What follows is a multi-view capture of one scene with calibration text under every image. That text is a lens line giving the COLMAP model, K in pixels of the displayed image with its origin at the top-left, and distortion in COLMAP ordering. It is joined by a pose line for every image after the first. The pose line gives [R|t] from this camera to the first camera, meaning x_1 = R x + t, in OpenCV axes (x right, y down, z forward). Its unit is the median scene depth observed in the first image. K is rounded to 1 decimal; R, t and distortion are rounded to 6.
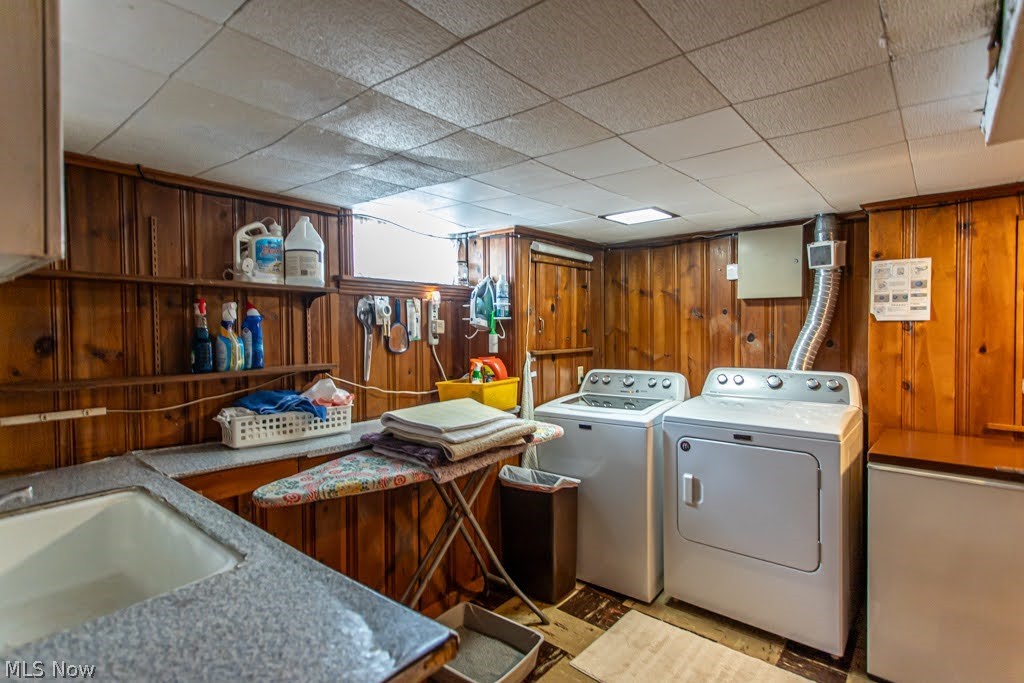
lens RADIAL K [[491.1, 0, 515.1], [0, 491.1, 340.1], [0, 0, 1]] dist [0.011989, 0.000266]
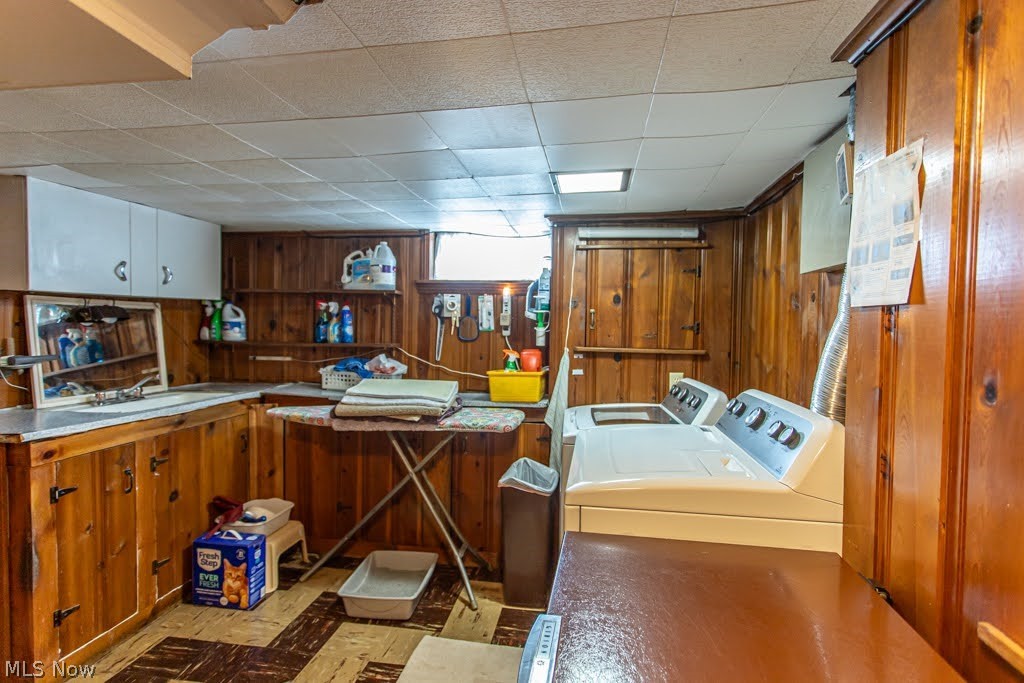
lens RADIAL K [[491.1, 0, 515.1], [0, 491.1, 340.1], [0, 0, 1]] dist [0.011989, 0.000266]
pose [[0.534183, 0.040786, -0.844384, 0.927106], [-0.040096, 0.998934, 0.022885, -0.008514], [0.844417, 0.021631, 0.535249, 0.502144]]
